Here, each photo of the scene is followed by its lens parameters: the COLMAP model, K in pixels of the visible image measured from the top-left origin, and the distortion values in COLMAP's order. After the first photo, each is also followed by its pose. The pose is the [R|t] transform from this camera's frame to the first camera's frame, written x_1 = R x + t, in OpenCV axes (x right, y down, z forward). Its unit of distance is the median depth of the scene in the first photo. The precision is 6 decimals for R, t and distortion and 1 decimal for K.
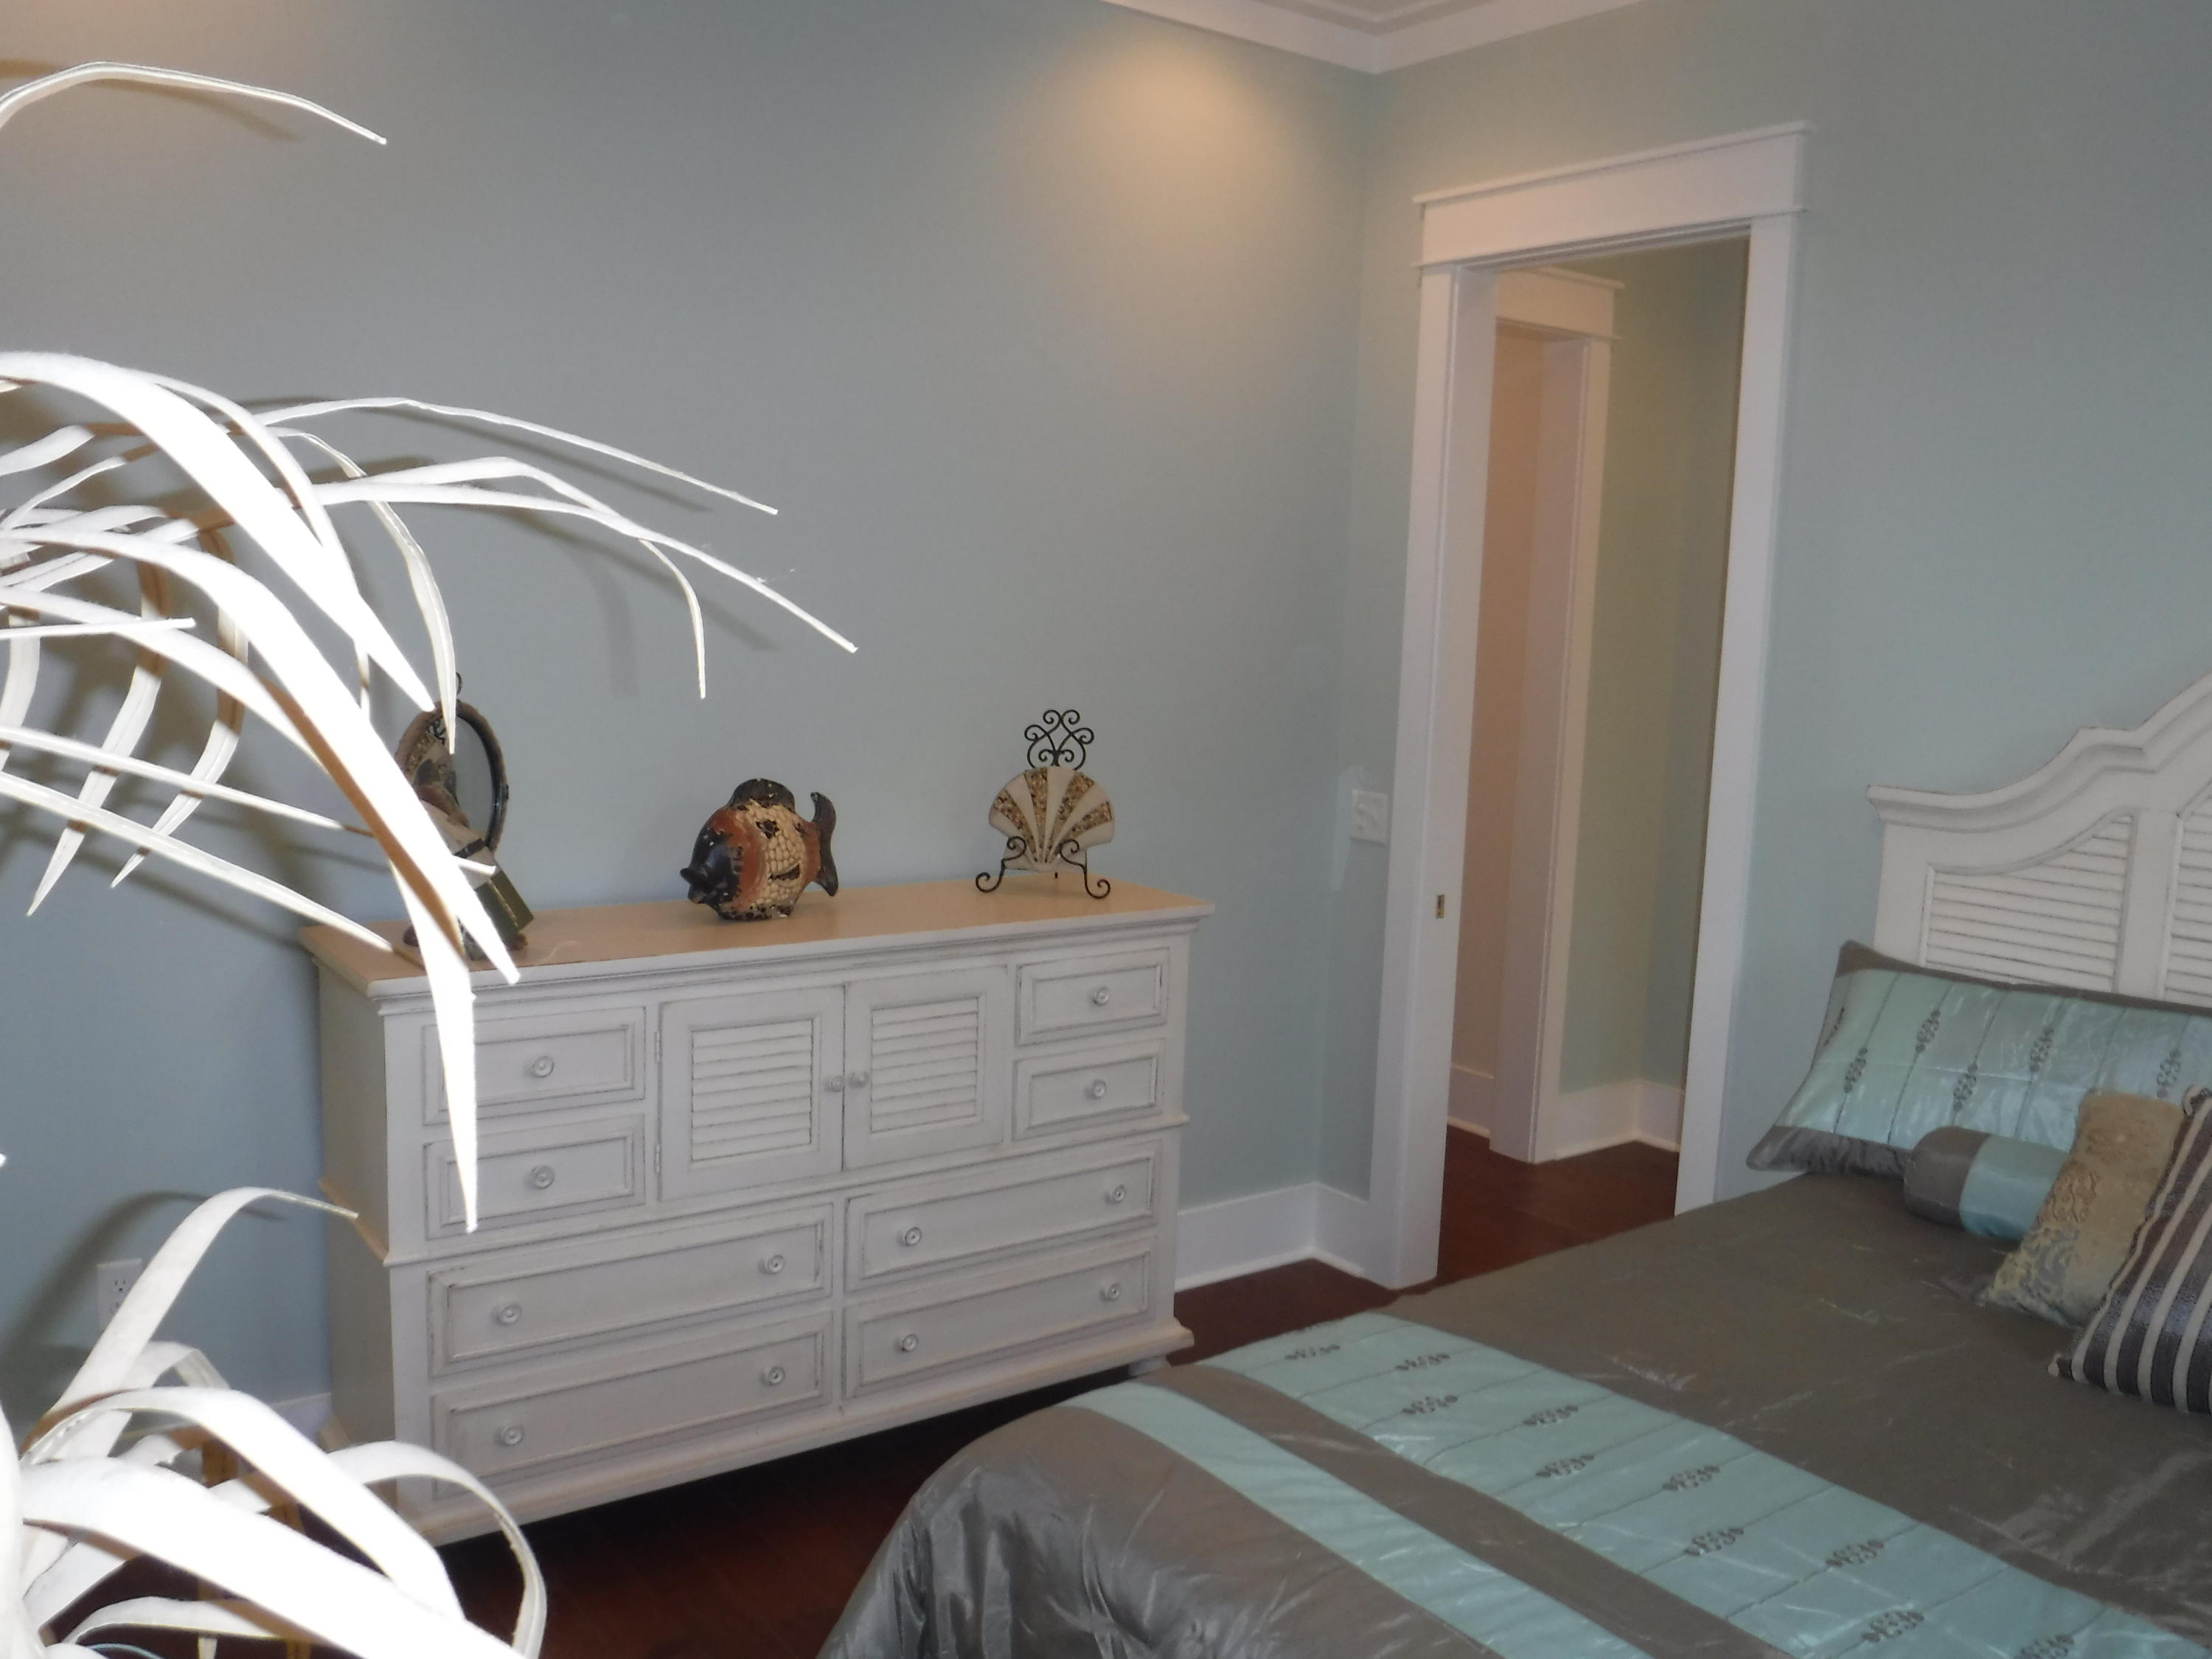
lens RADIAL K [[1808.1, 0, 1110.0], [0, 1808.1, 824.4], [0, 0, 1]] dist [-0.091660, 0.036918]
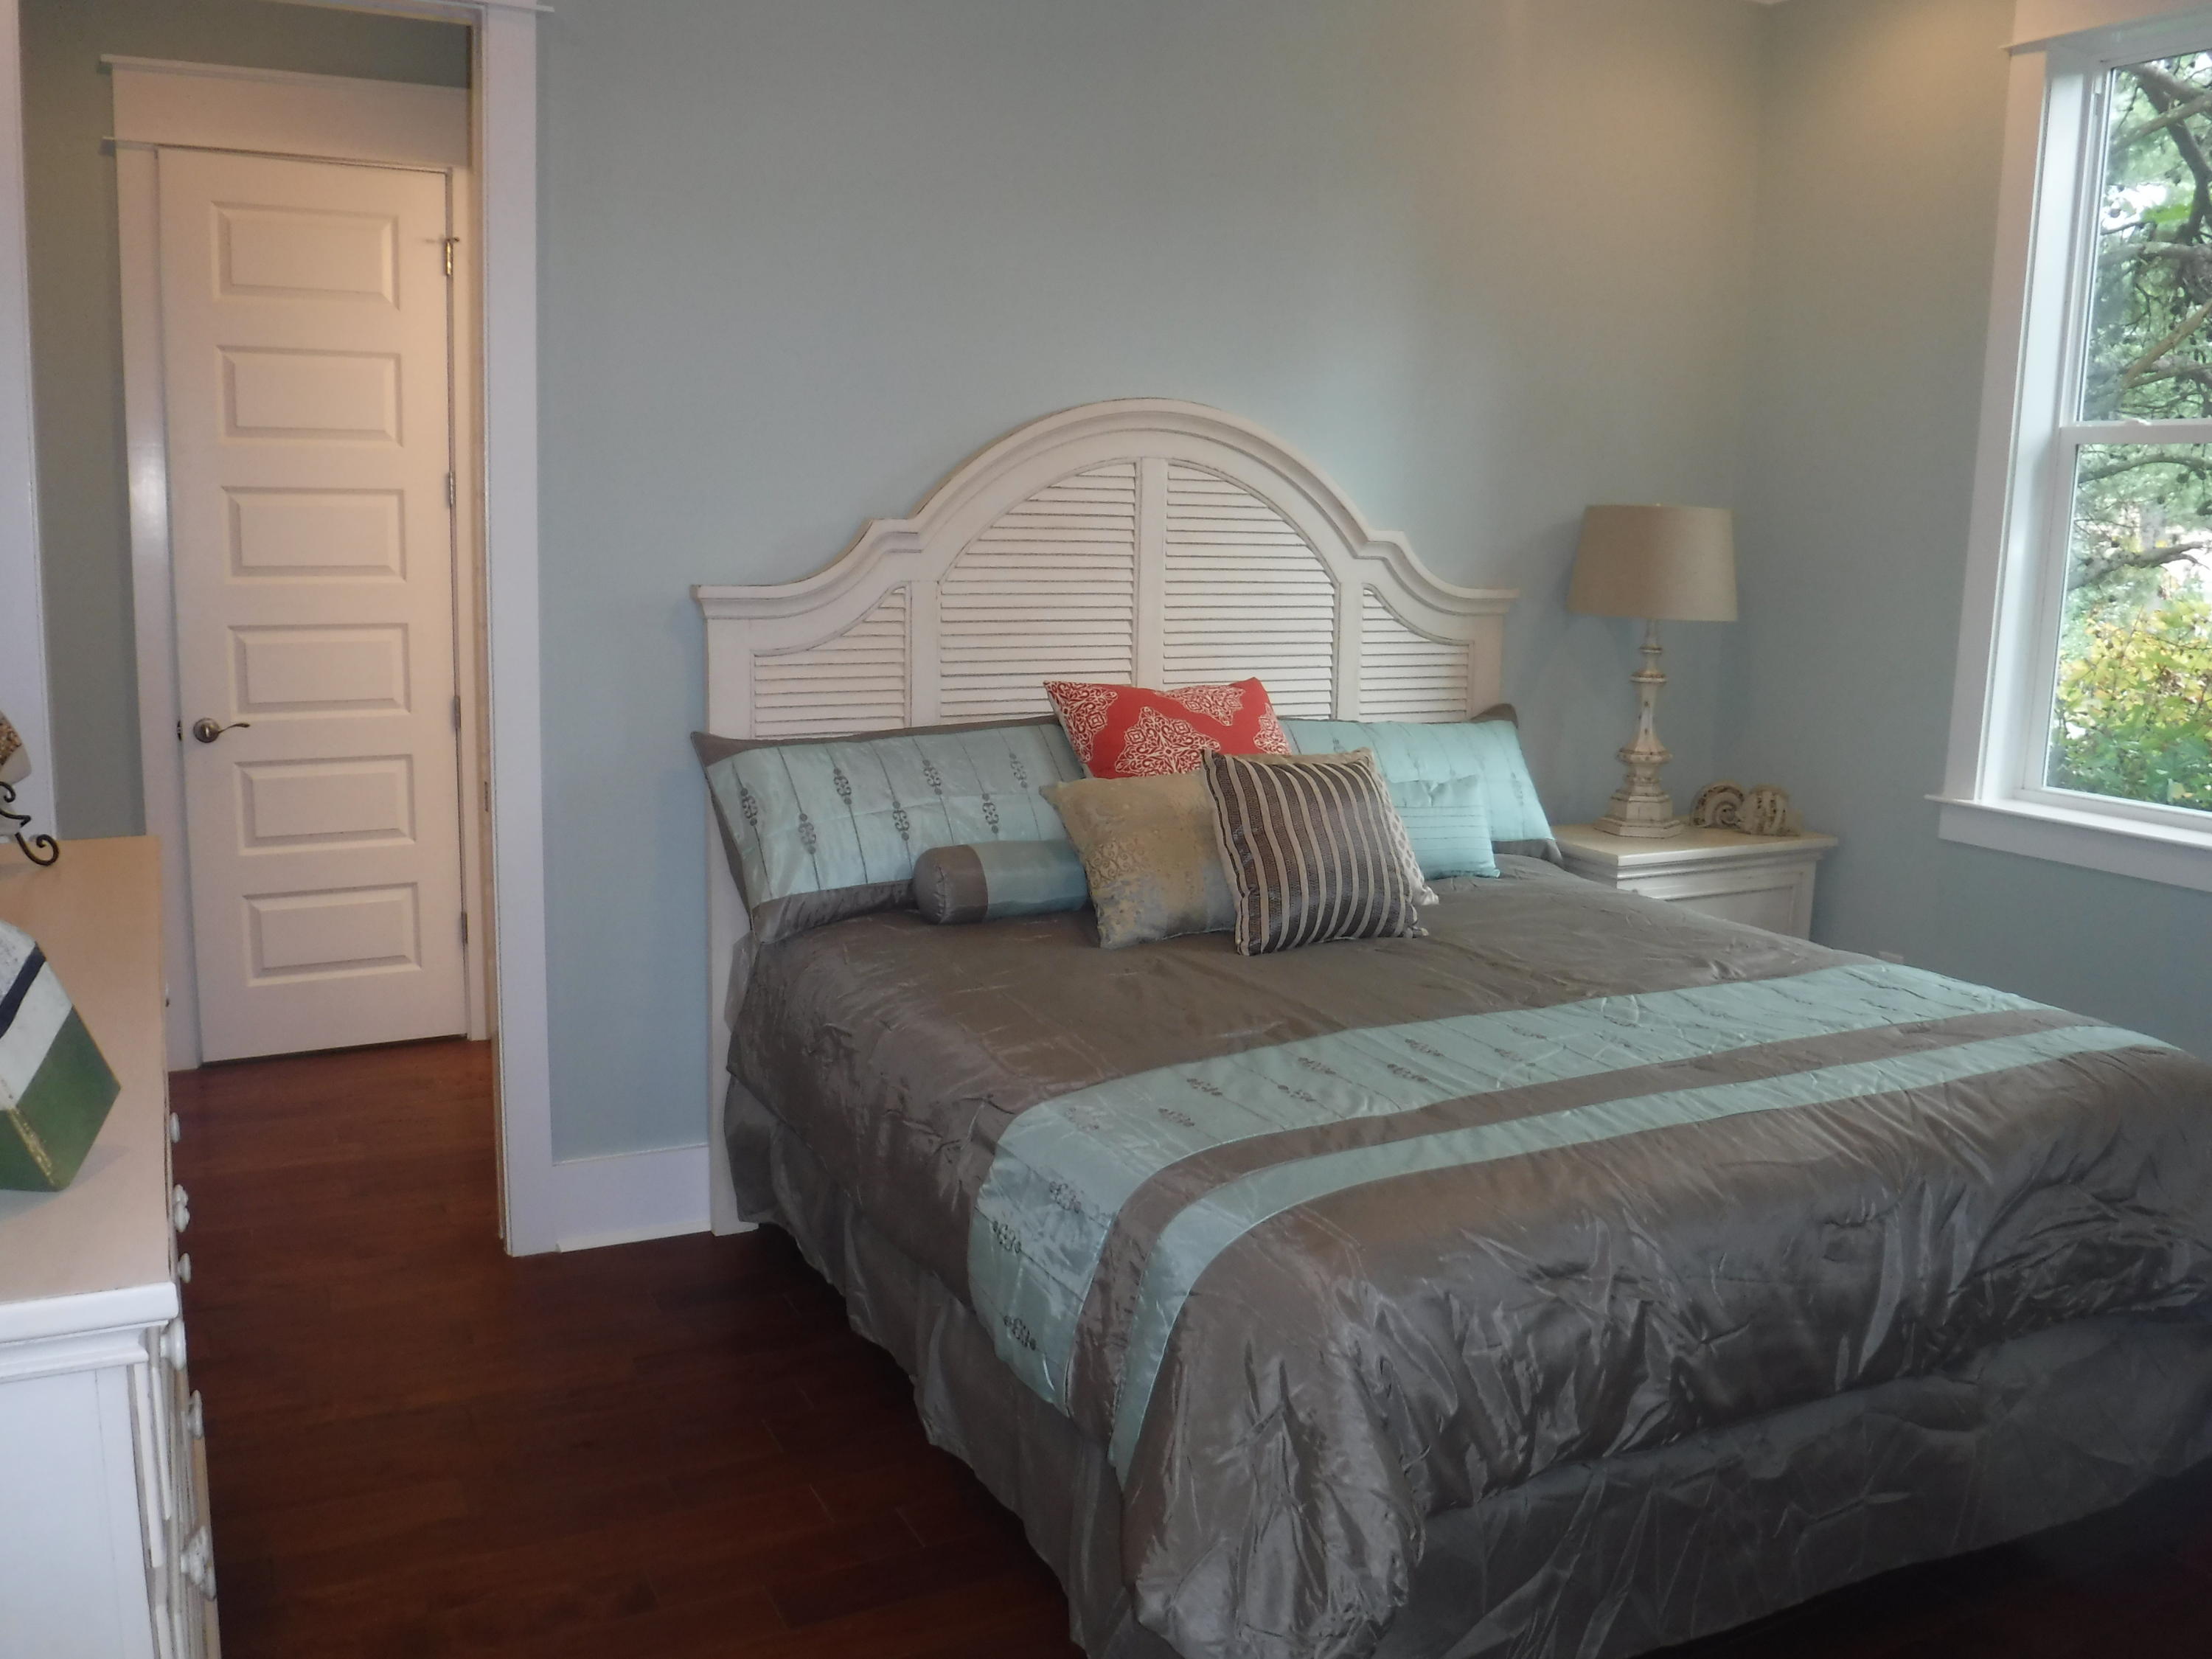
lens RADIAL K [[1808.1, 0, 1108.8], [0, 1808.1, 834.0], [0, 0, 1]] dist [-0.091660, 0.036918]
pose [[0.154037, -0.203661, 0.966848, -0.700210], [0.100646, 0.976671, 0.189696, -0.063813], [-0.982926, 0.068089, 0.170941, 0.647585]]
